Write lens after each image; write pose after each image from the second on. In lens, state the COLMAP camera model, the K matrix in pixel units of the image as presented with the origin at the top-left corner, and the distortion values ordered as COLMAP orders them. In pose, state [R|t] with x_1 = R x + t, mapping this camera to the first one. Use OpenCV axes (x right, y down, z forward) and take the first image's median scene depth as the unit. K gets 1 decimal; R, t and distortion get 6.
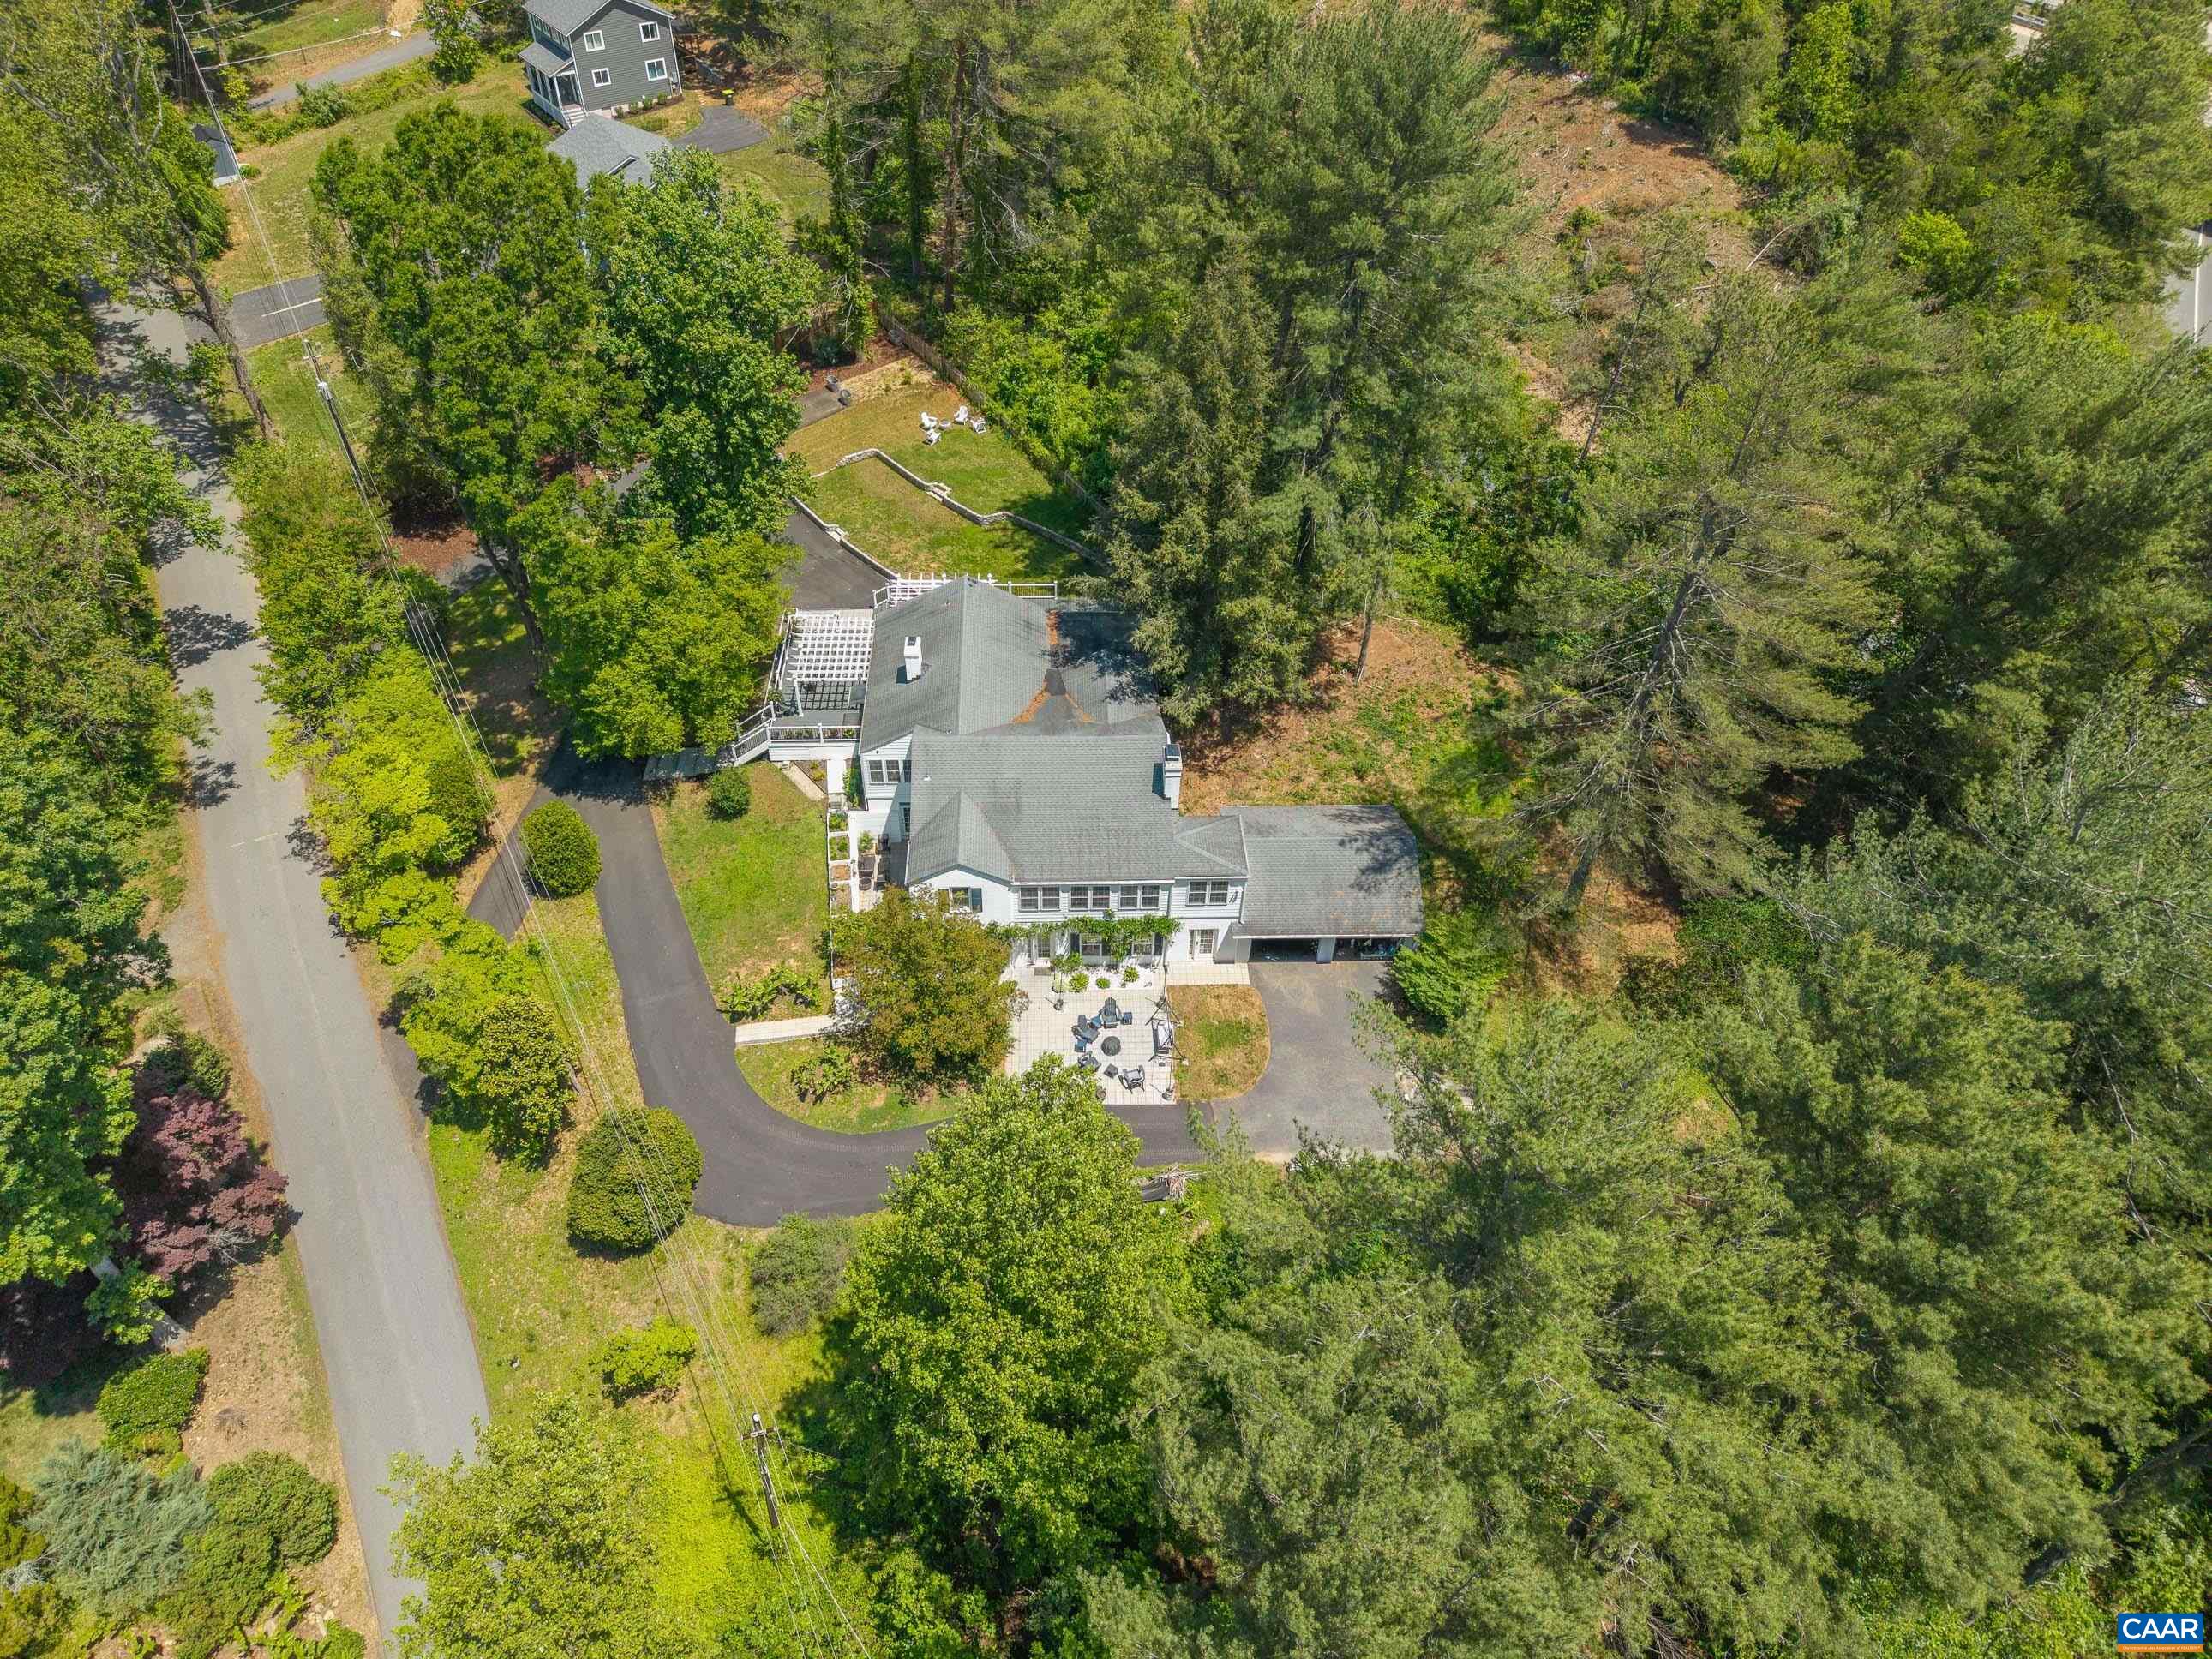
lens RADIAL K [[1543.2, 0, 1099.9], [0, 1543.2, 846.5], [0, 0, 1]] dist [0.006828, 0.002262]
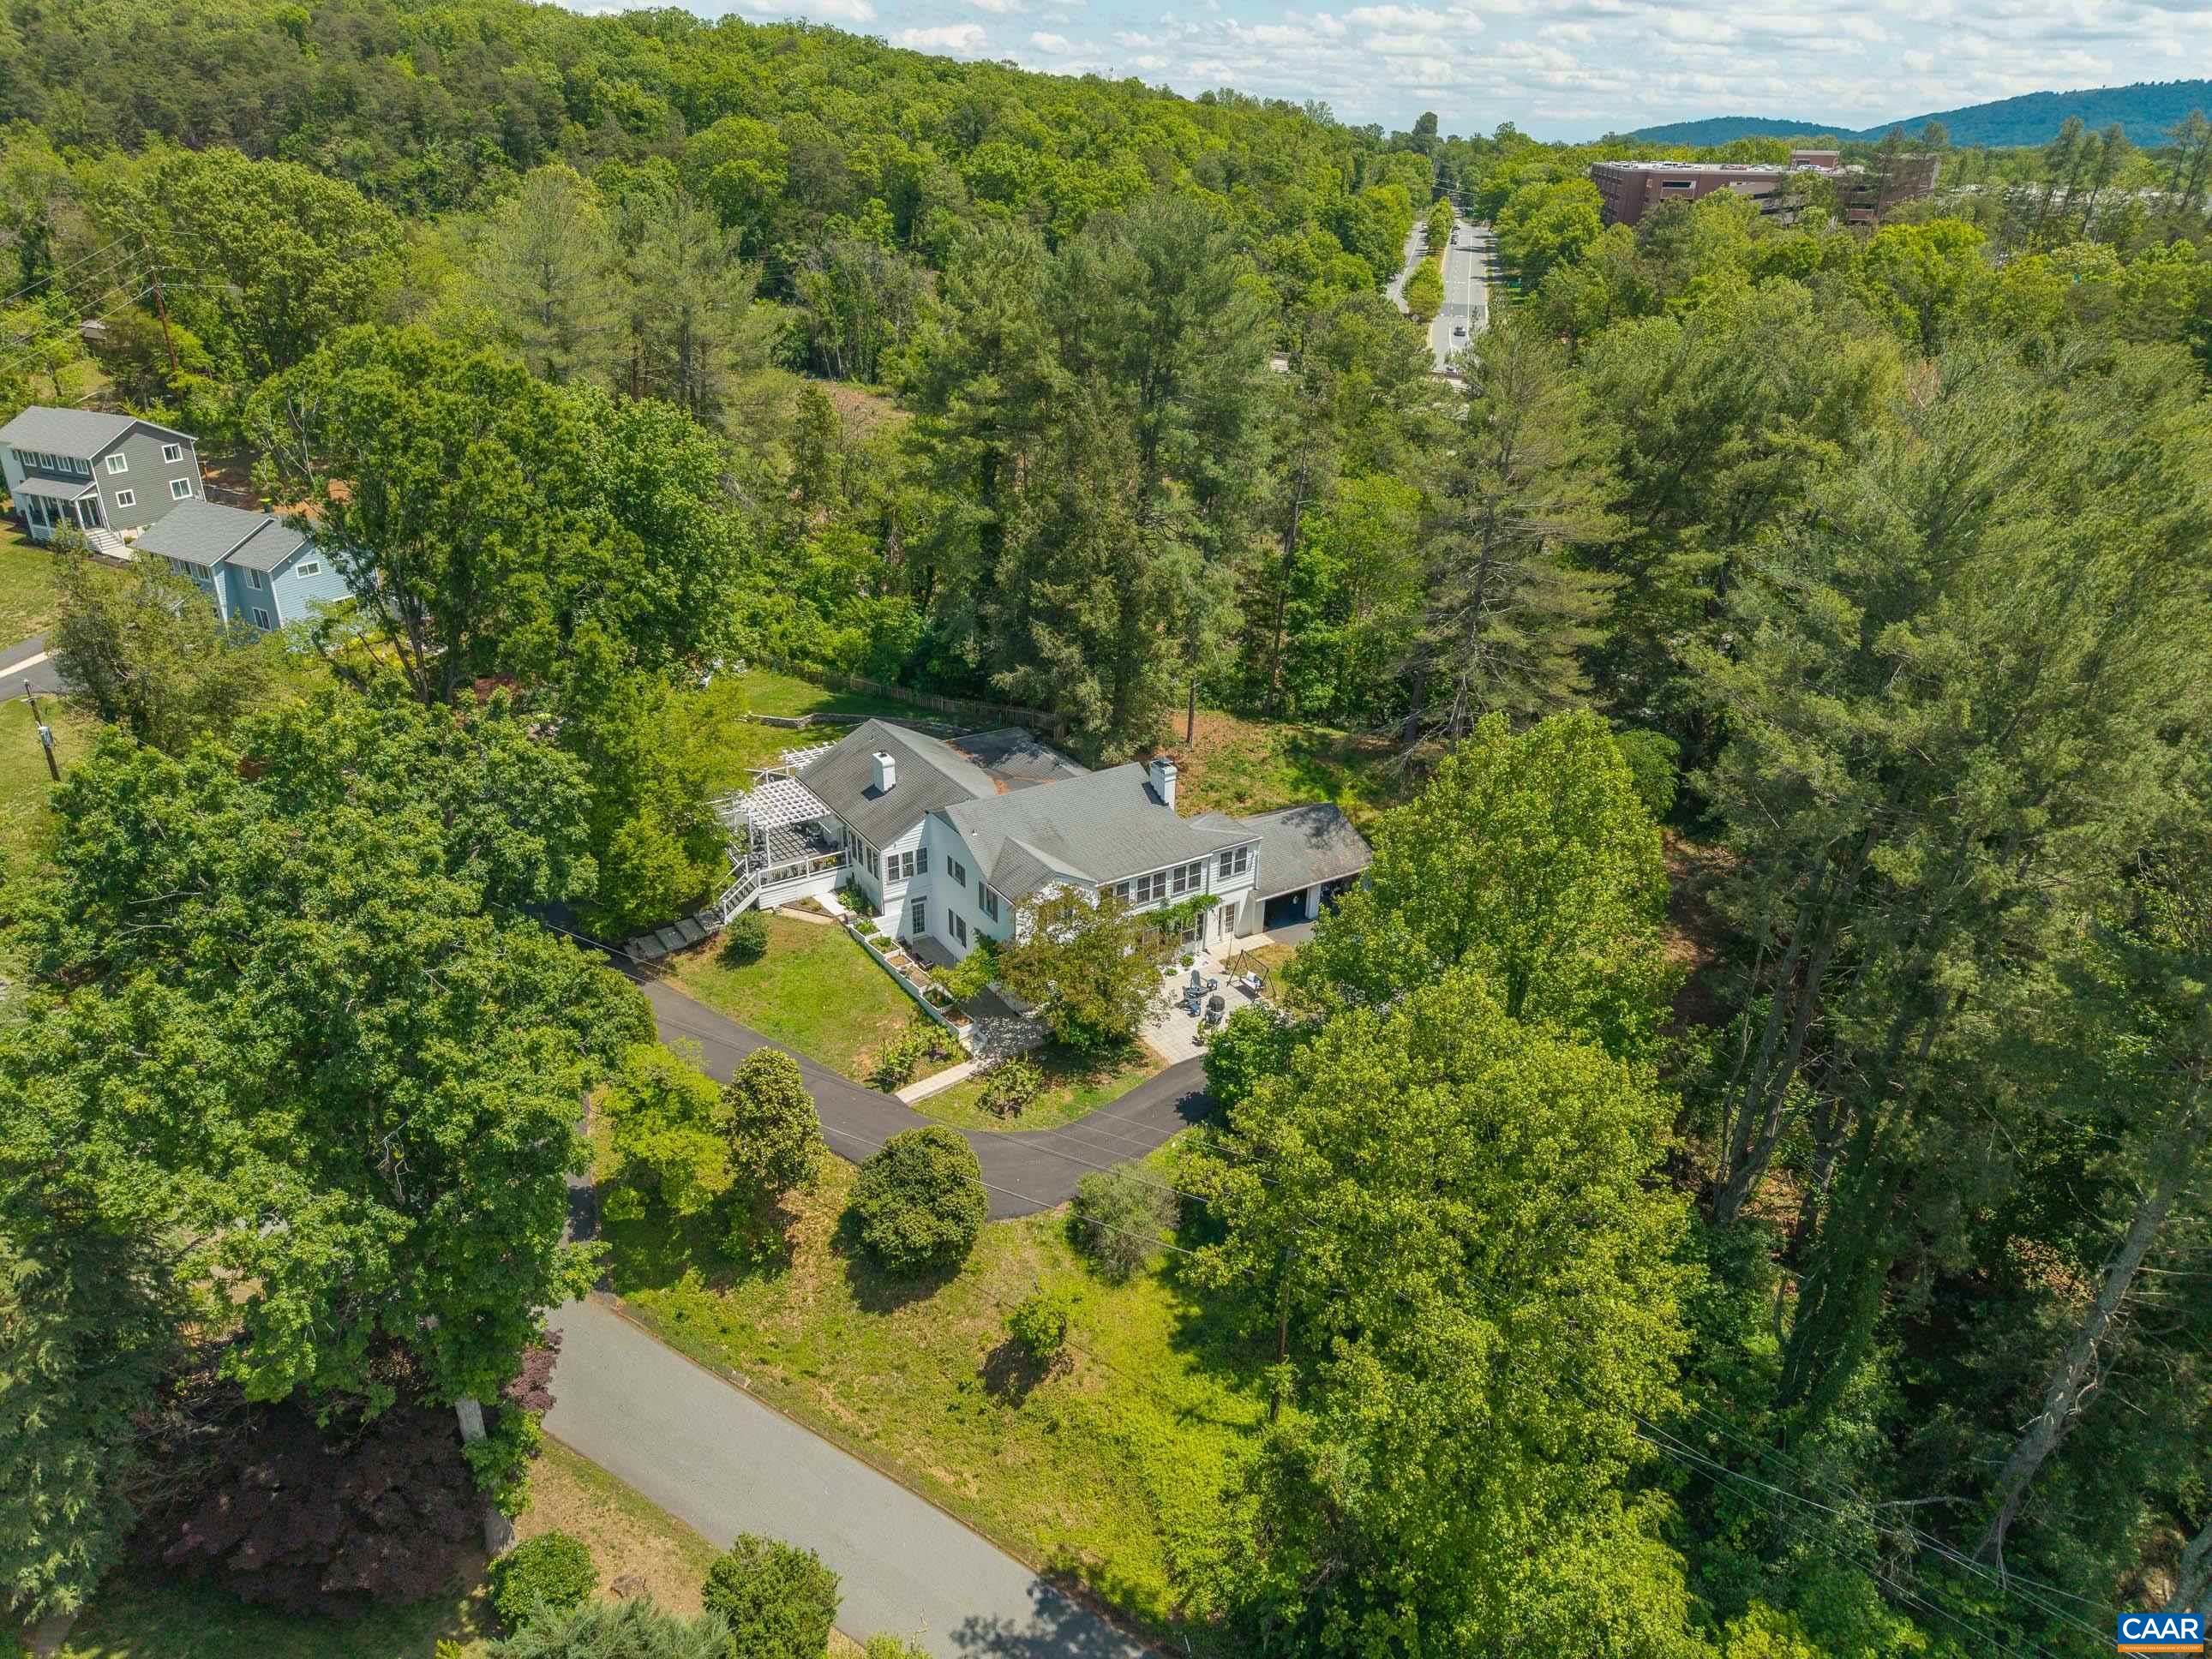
lens RADIAL K [[1543.2, 0, 1099.9], [0, 1543.2, 846.5], [0, 0, 1]] dist [0.006828, 0.002262]
pose [[0.864210, -0.227507, 0.448756, -0.522820], [0.350150, 0.912451, -0.211727, 0.224295], [-0.361298, 0.340109, 0.868211, 0.022925]]
